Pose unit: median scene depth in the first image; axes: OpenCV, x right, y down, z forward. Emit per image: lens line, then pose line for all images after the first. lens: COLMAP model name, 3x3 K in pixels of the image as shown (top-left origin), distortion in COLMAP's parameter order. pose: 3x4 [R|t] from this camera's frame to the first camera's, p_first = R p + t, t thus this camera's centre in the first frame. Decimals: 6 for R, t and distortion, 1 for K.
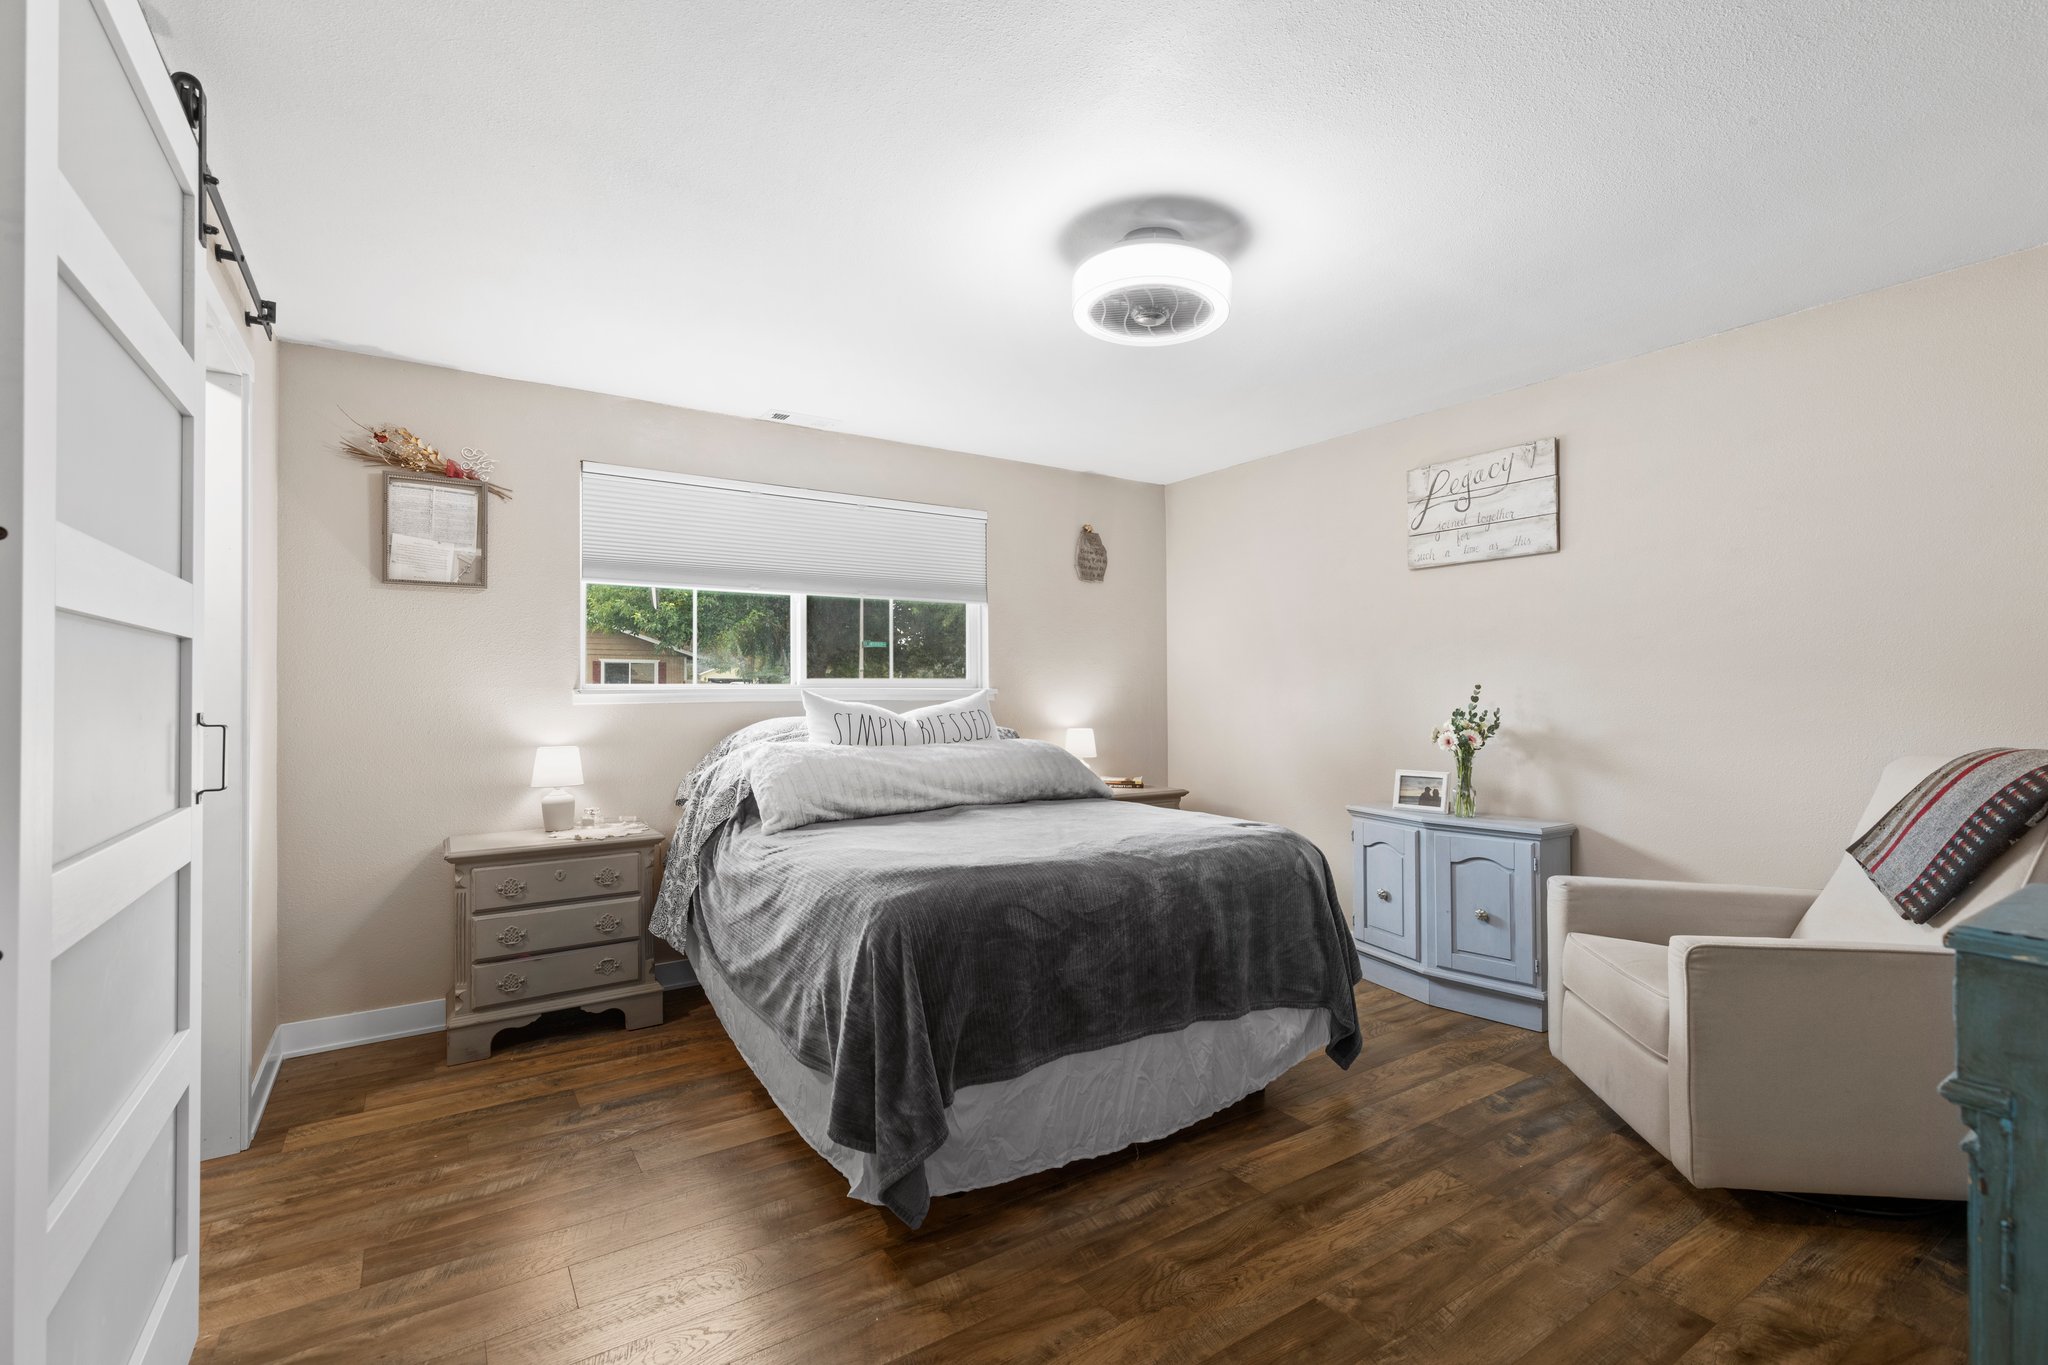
lens RADIAL K [[917.0, 0, 1033.3], [0, 917.0, 681.9], [0, 0, 1]] dist [0.009097, -0.005870]
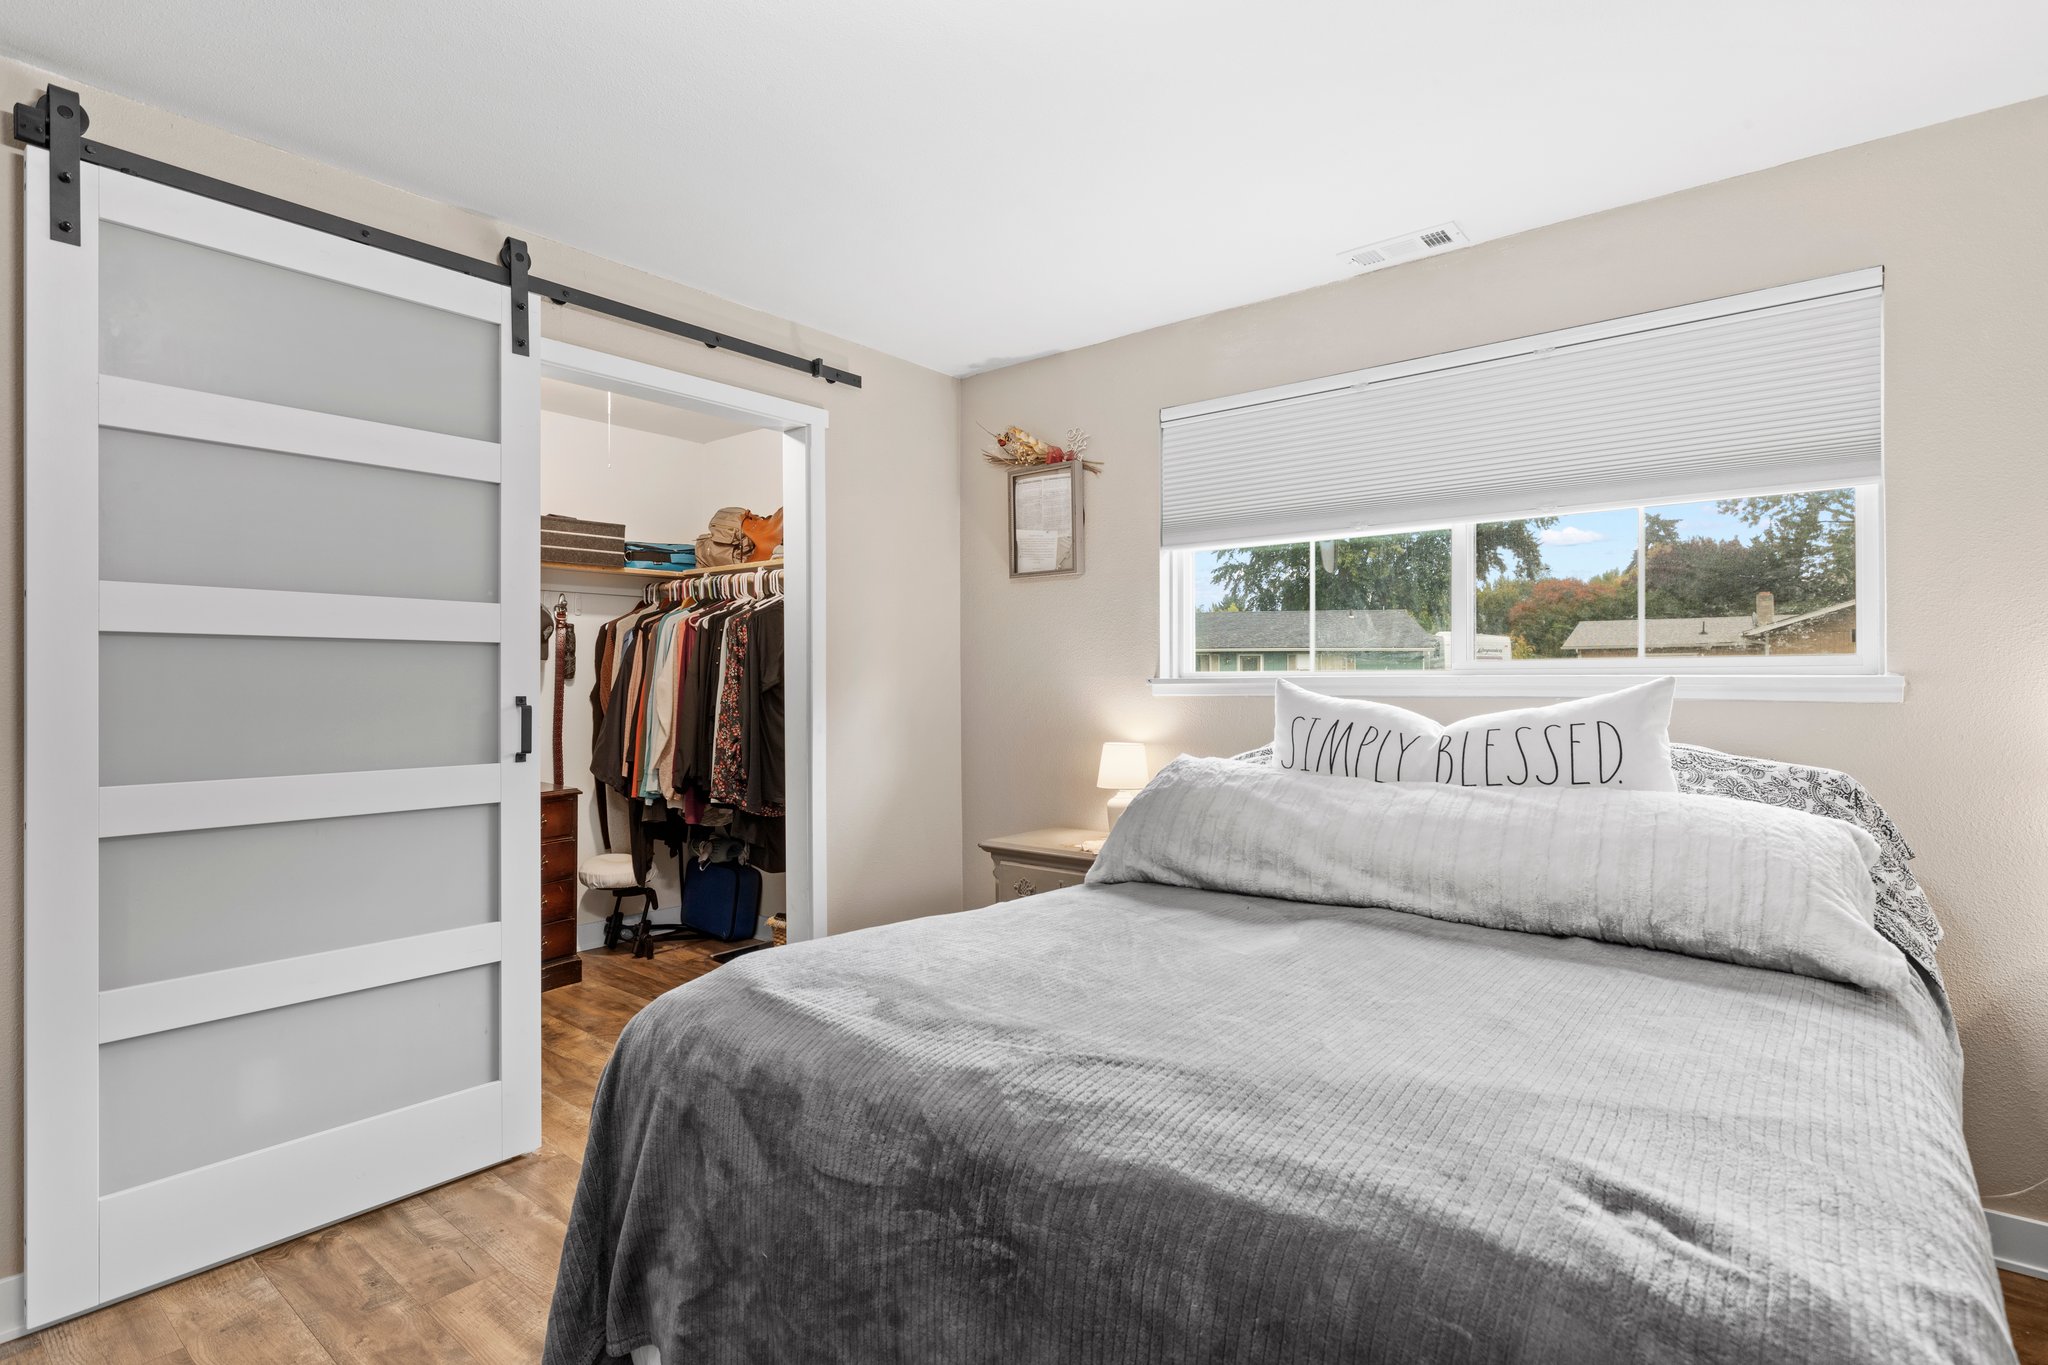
lens RADIAL K [[998.2, 0, 1043.0], [0, 998.2, 680.1], [0, 0, 1]] dist [-0.003529, -0.000257]
pose [[0.297753, 0.005426, -0.954628, 0.387540], [0.014170, 0.999849, 0.010102, 0.000342], [0.954538, -0.016535, 0.297631, 0.657525]]
